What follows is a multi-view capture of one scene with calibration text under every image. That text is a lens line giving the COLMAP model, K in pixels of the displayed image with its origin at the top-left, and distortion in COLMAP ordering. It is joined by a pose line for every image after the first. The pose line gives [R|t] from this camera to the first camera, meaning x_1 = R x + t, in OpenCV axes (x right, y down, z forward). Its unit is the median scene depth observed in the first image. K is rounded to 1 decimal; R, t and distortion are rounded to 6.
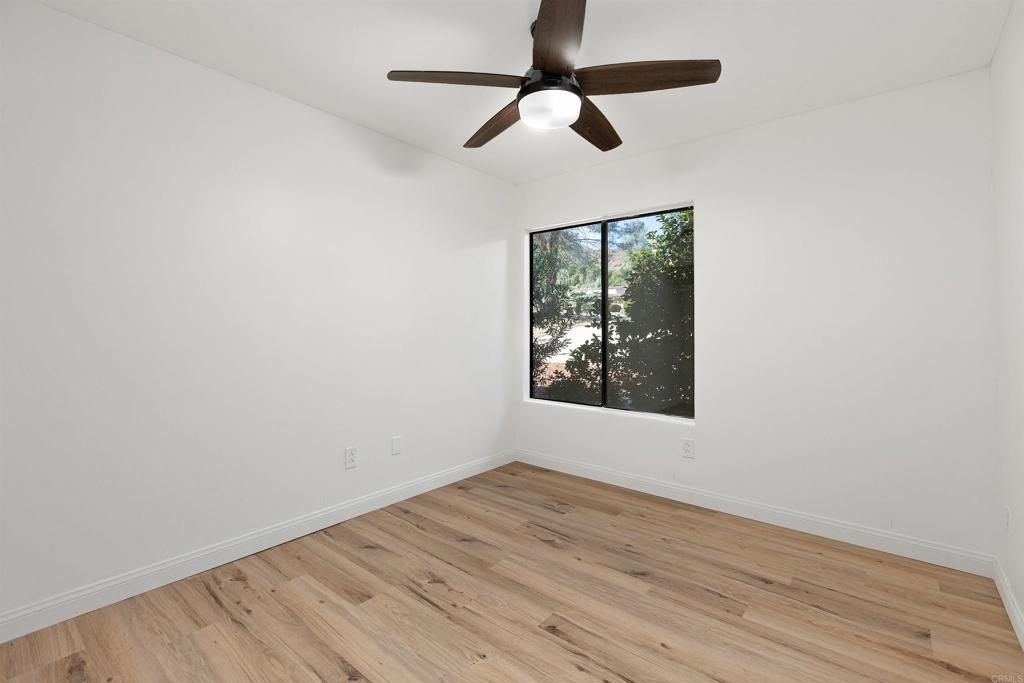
lens RADIAL K [[445.8, 0, 512.0], [0, 445.8, 341.5], [0, 0, 1]] dist [-0.000641, -0.000932]
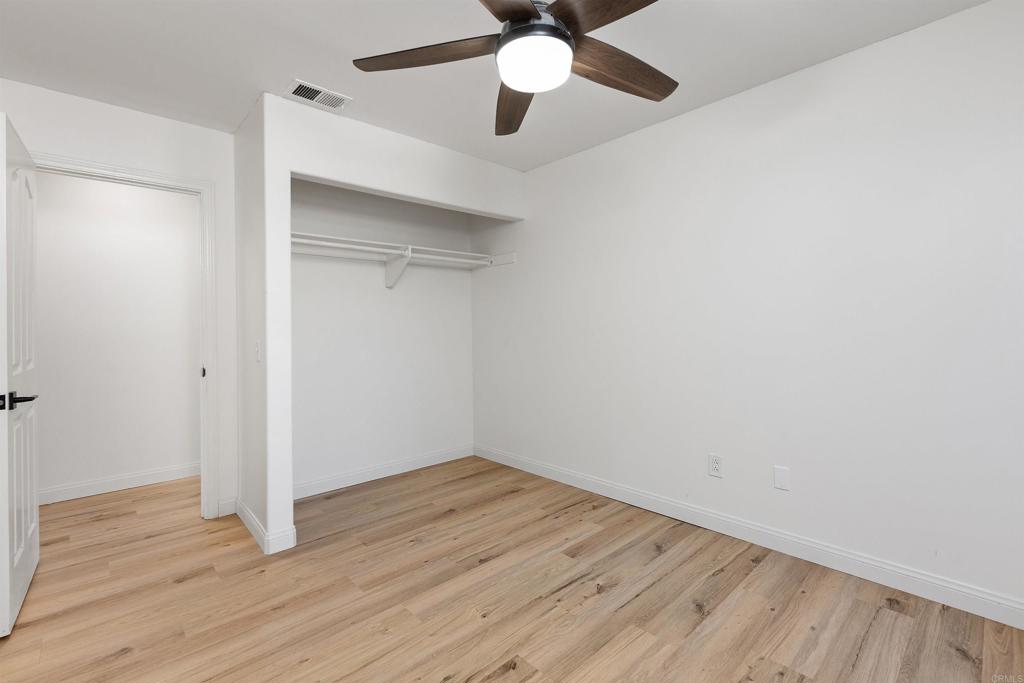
lens RADIAL K [[445.8, 0, 512.0], [0, 445.8, 341.5], [0, 0, 1]] dist [-0.000641, -0.000932]
pose [[-0.126780, 0.028698, -0.991516, 0.757276], [-0.013152, 0.999445, 0.030609, -0.023574], [0.991844, 0.016921, -0.126332, 0.876010]]
